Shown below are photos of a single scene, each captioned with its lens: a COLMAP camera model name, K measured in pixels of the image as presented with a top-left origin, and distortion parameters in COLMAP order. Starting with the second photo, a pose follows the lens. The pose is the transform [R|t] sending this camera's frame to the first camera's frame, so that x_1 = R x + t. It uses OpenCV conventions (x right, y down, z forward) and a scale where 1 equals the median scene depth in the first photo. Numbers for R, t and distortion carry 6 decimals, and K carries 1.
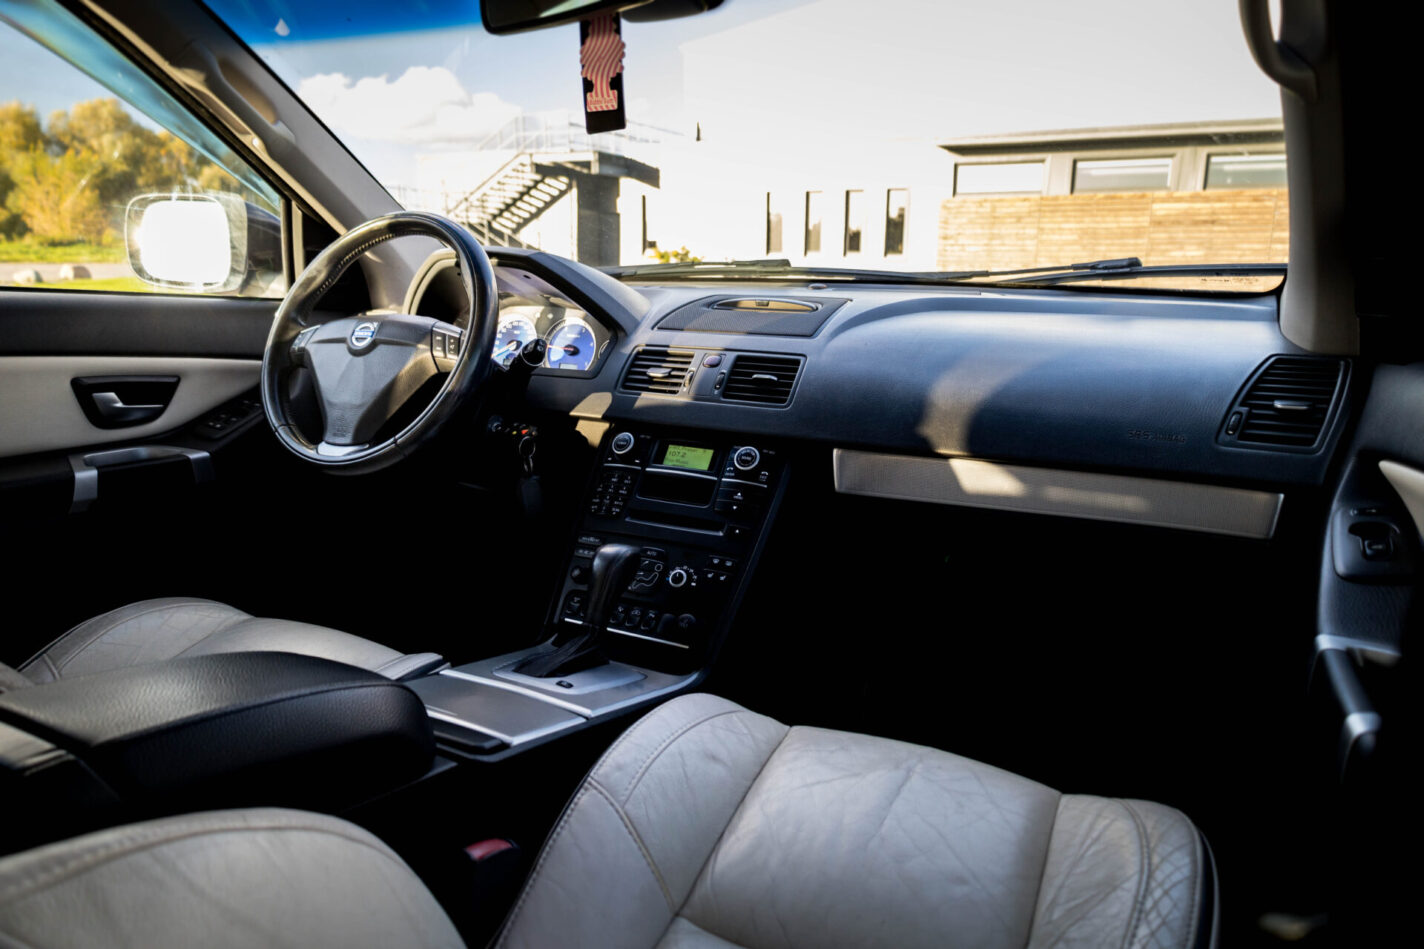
lens RADIAL K [[981.0, 0, 767.4], [0, 981.0, 455.9], [0, 0, 1]] dist [-0.011181, 0.025392]
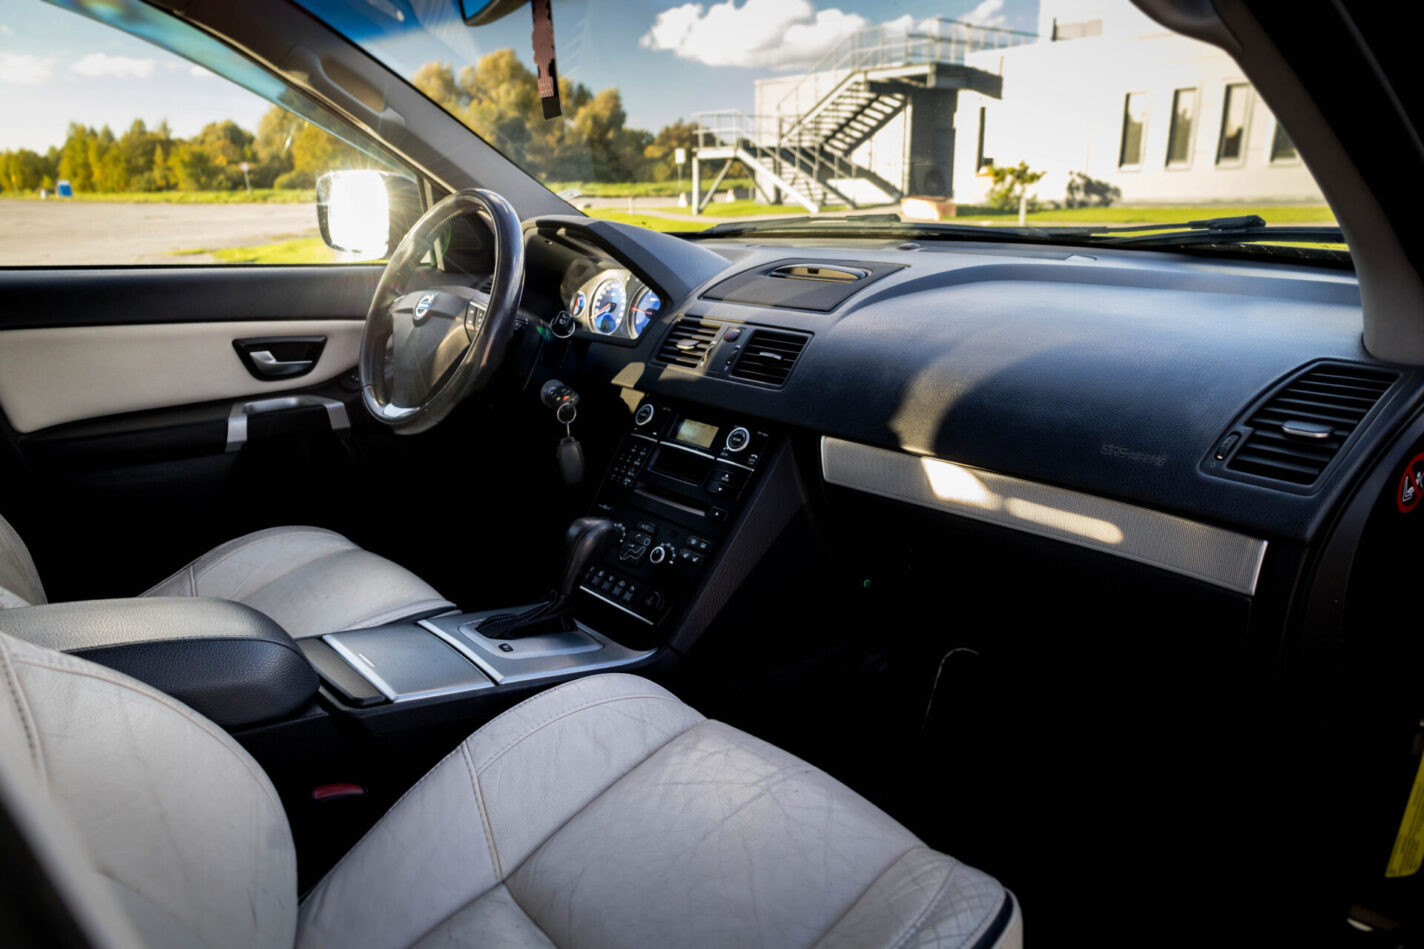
lens RADIAL K [[981.0, 0, 720.6], [0, 981.0, 482.0], [0, 0, 1]] dist [-0.011181, 0.025392]
pose [[0.923424, 0.078477, -0.375672, 0.306361], [-0.038747, 0.992932, 0.112181, -0.059642], [0.381820, -0.089035, 0.919938, 0.085135]]
